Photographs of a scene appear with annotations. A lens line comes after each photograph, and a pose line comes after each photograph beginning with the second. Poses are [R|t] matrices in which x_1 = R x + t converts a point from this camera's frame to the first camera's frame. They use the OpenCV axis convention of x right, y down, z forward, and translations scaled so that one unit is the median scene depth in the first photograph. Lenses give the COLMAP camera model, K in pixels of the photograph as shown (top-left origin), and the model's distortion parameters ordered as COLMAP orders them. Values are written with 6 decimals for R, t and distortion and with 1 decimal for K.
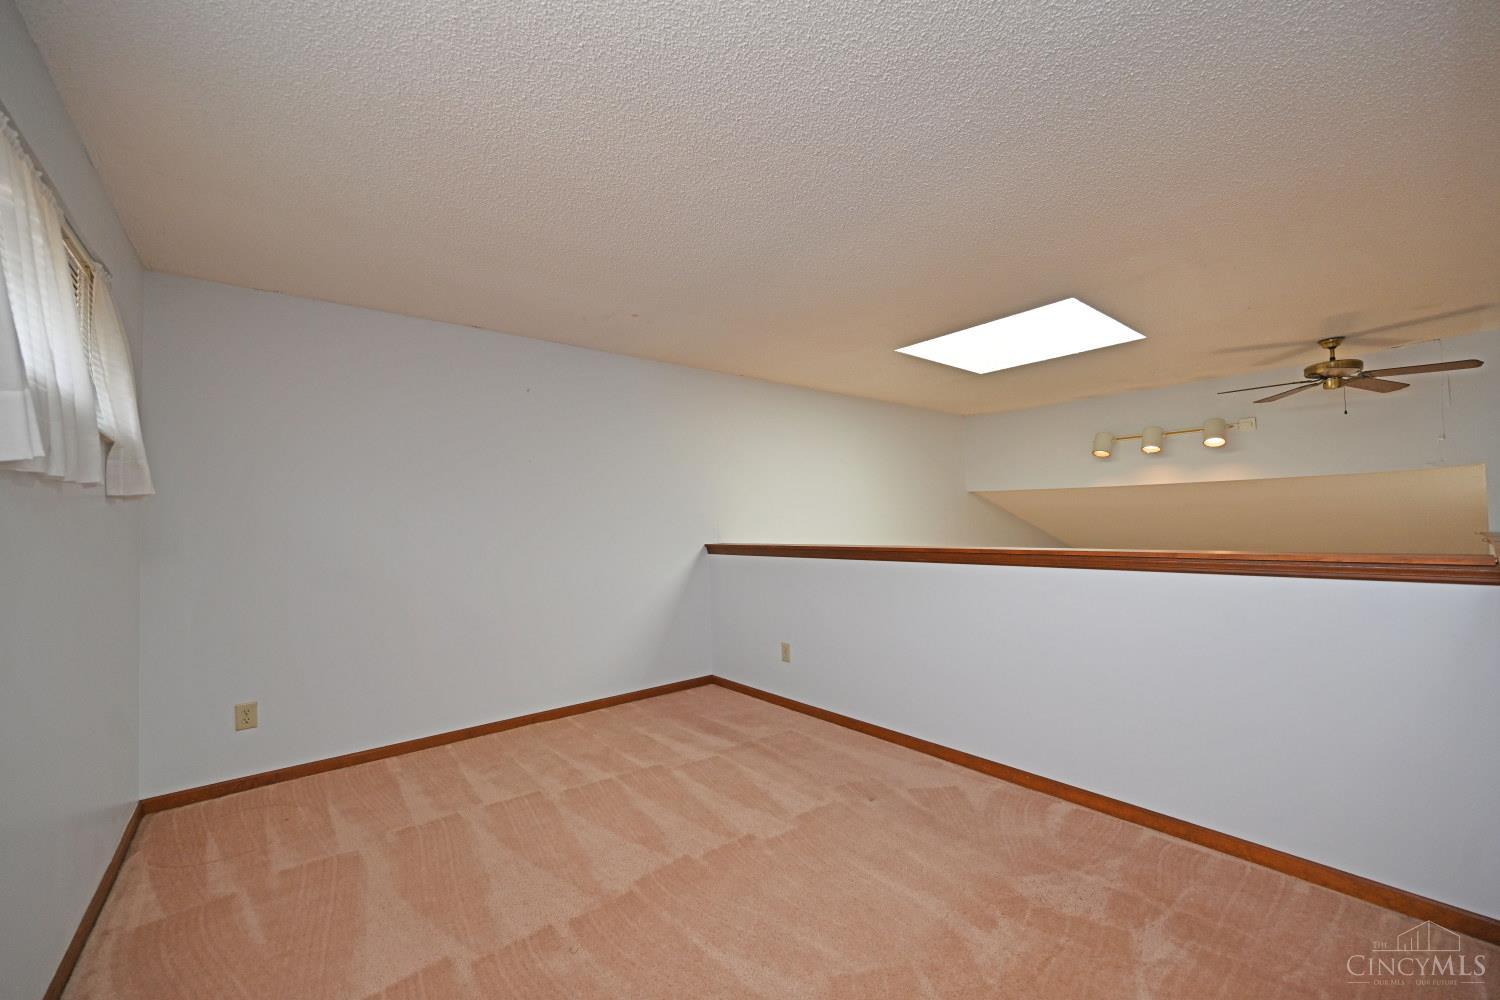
lens RADIAL K [[592.7, 0, 750.8], [0, 592.7, 504.2], [0, 0, 1]] dist [0.000064, -0.000146]
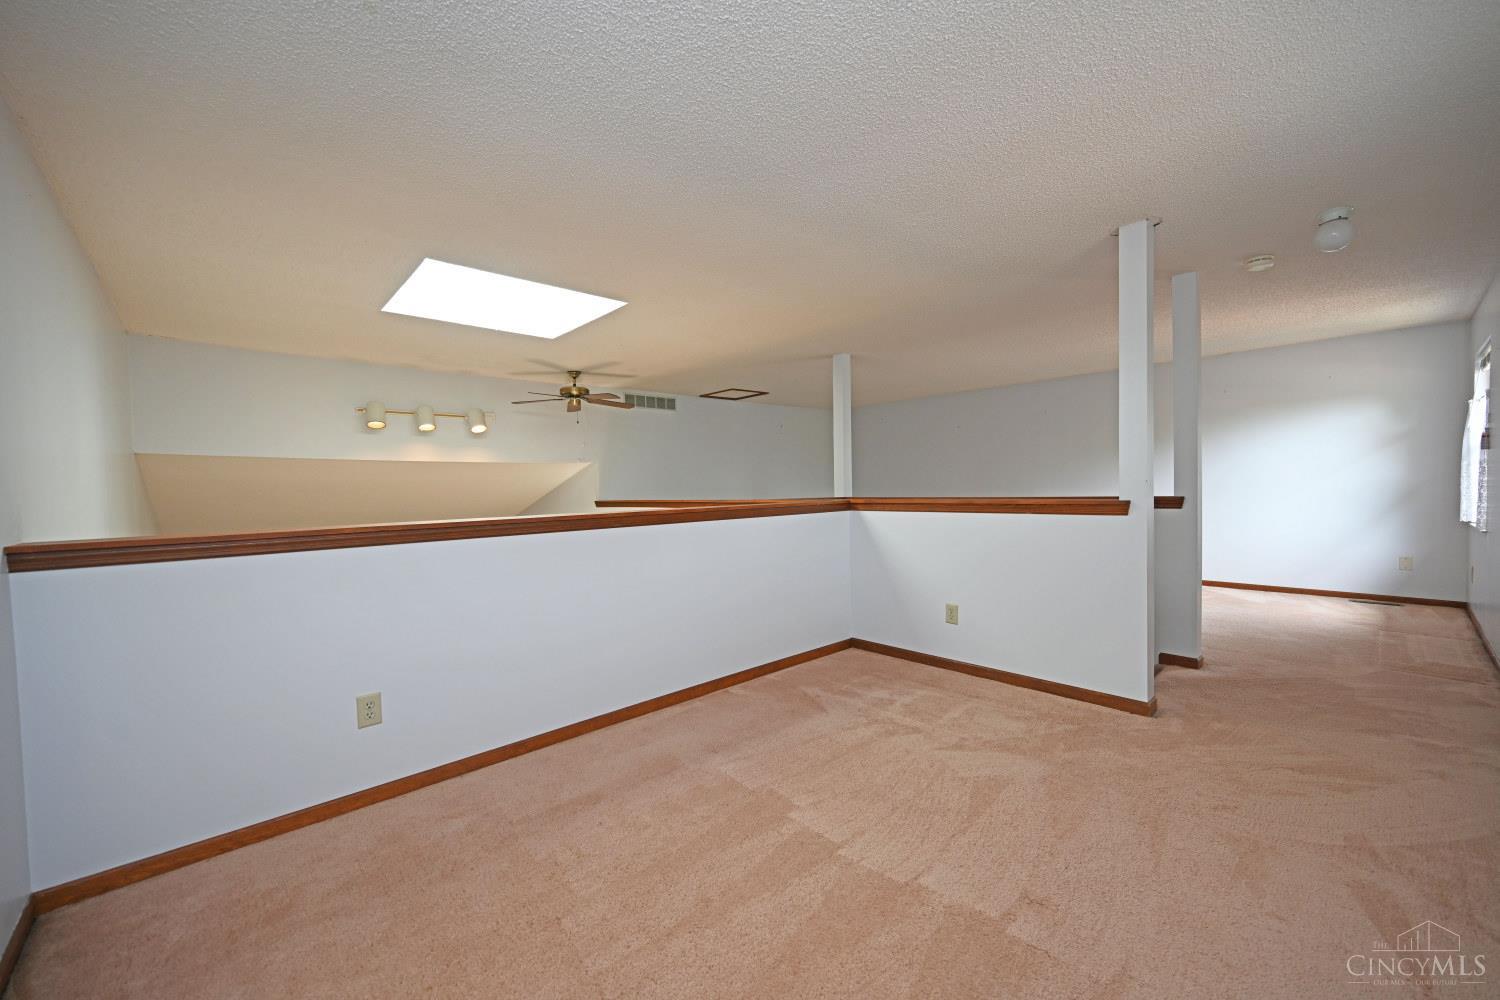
lens RADIAL K [[592.7, 0, 750.8], [0, 592.7, 504.2], [0, 0, 1]] dist [0.000064, -0.000146]
pose [[-0.063188, -0.010979, 0.997941, -0.807019], [-0.014369, 0.999846, 0.010091, 0.048853], [-0.997898, -0.013702, -0.063336, 0.972286]]
